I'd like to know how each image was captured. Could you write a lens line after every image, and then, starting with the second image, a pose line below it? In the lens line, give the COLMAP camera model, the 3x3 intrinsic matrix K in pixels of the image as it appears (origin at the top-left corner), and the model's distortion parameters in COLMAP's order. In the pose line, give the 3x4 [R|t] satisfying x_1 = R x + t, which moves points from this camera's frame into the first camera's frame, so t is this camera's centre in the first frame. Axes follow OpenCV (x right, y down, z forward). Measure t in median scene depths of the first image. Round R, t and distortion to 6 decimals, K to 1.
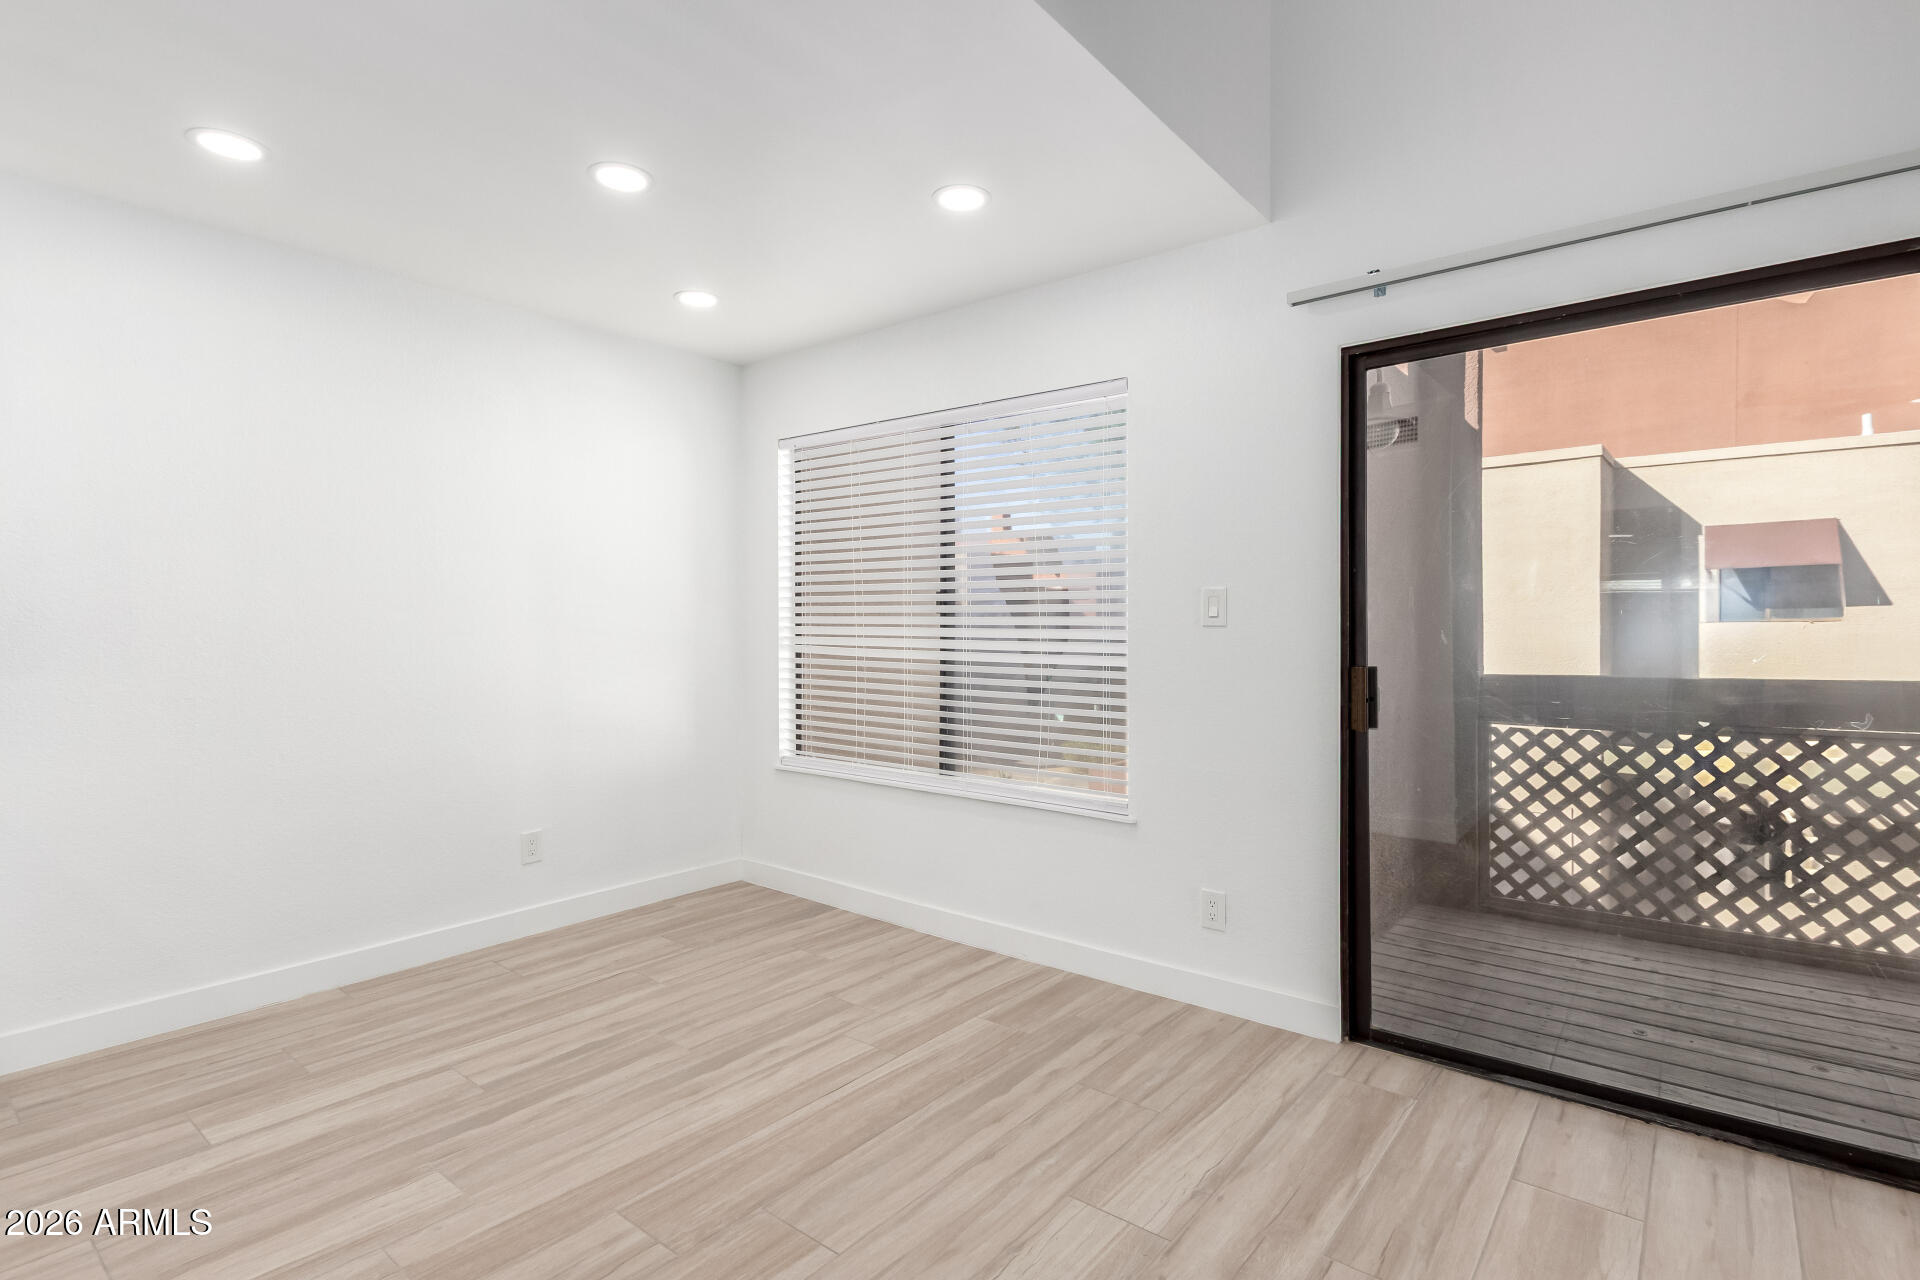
lens RADIAL K [[928.6, 0, 962.4], [0, 928.6, 631.8], [0, 0, 1]] dist [0.006674, 0.000043]
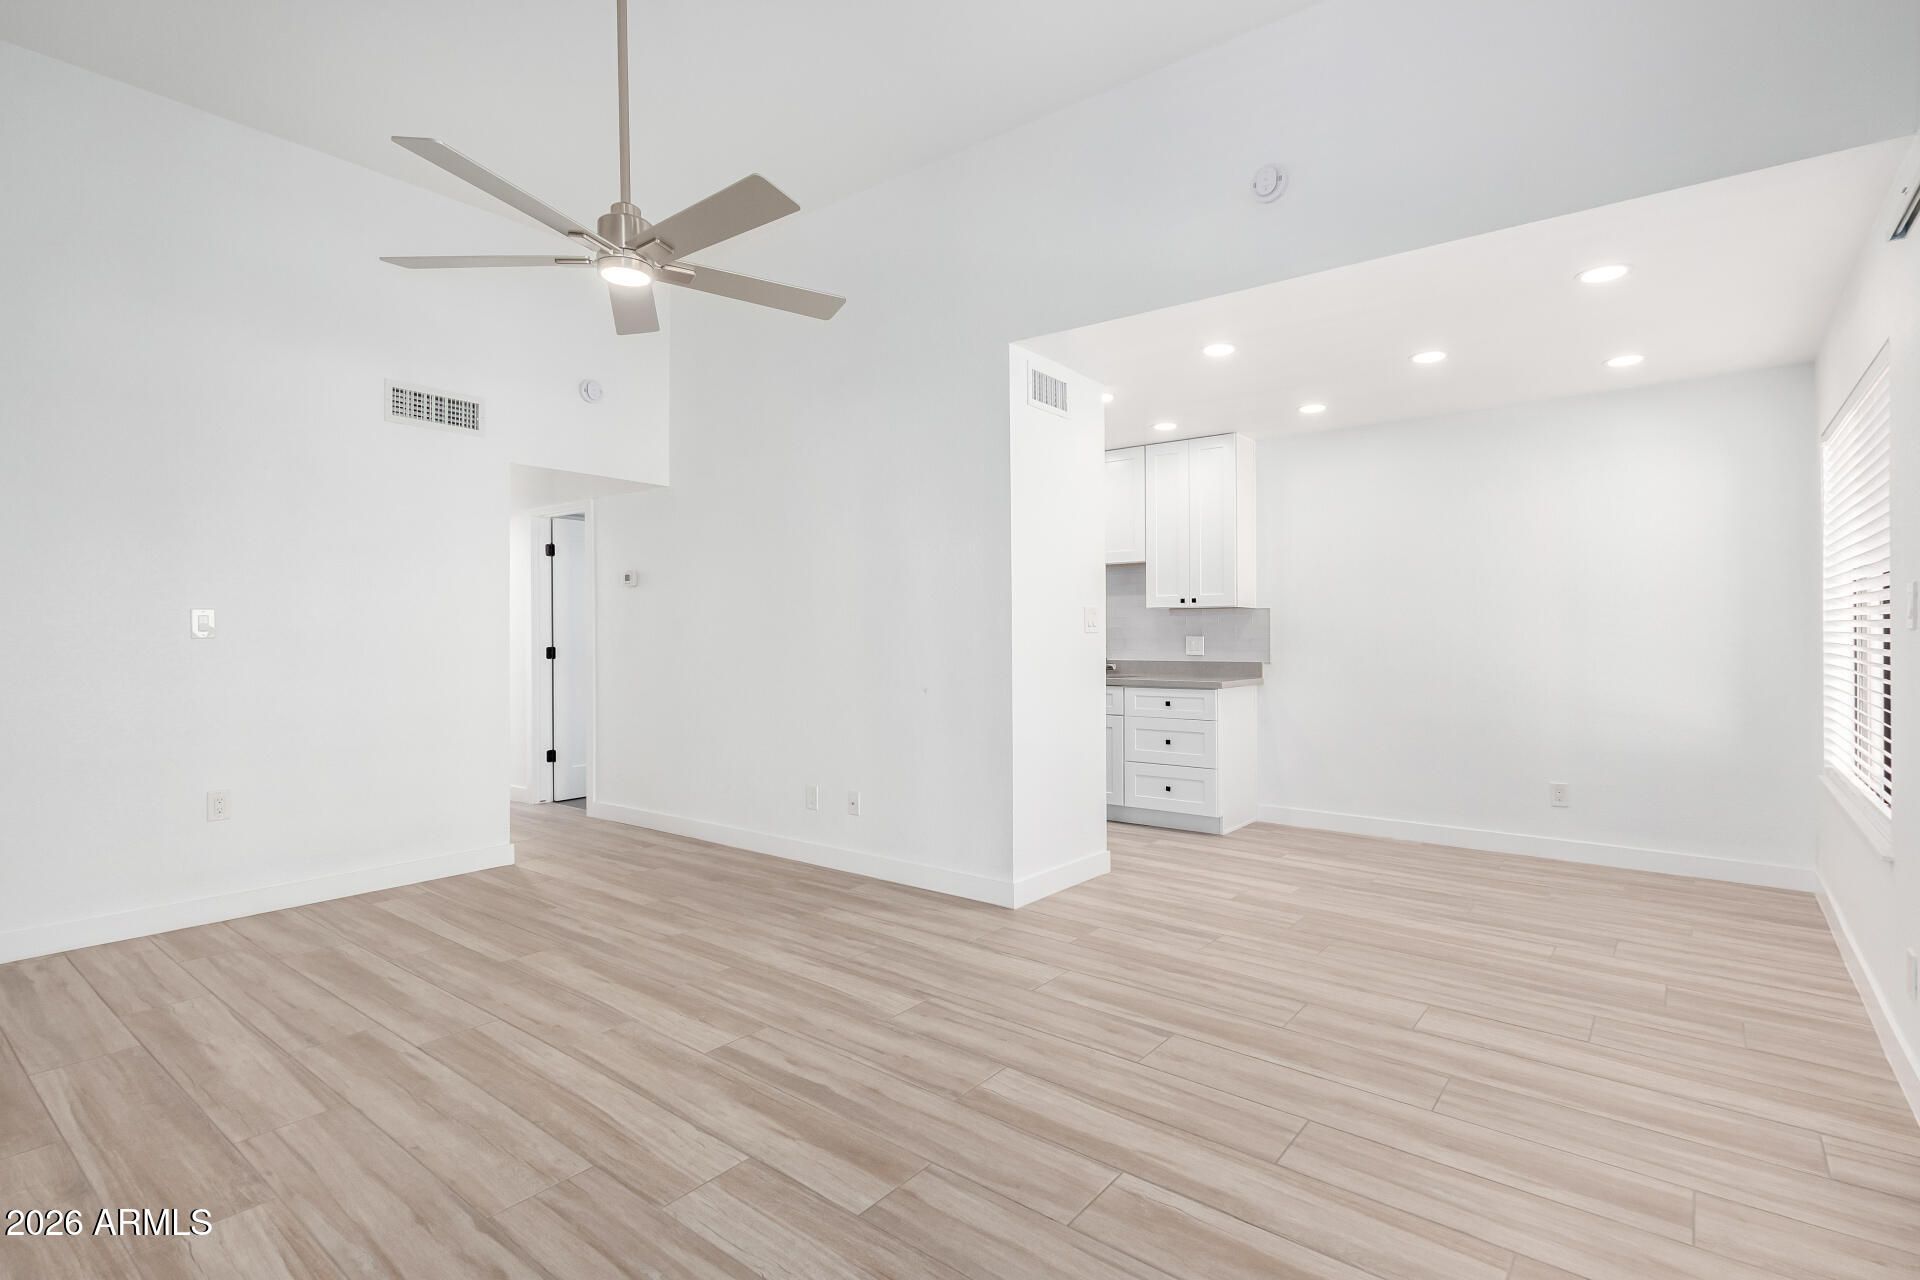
lens RADIAL K [[928.6, 0, 960.7], [0, 928.6, 635.0], [0, 0, 1]] dist [0.006674, 0.000043]
pose [[0.006555, 0.005531, -0.999963, 1.260525], [-0.007572, 0.999956, 0.005481, -0.003936], [0.999950, 0.007536, 0.006597, 0.165751]]
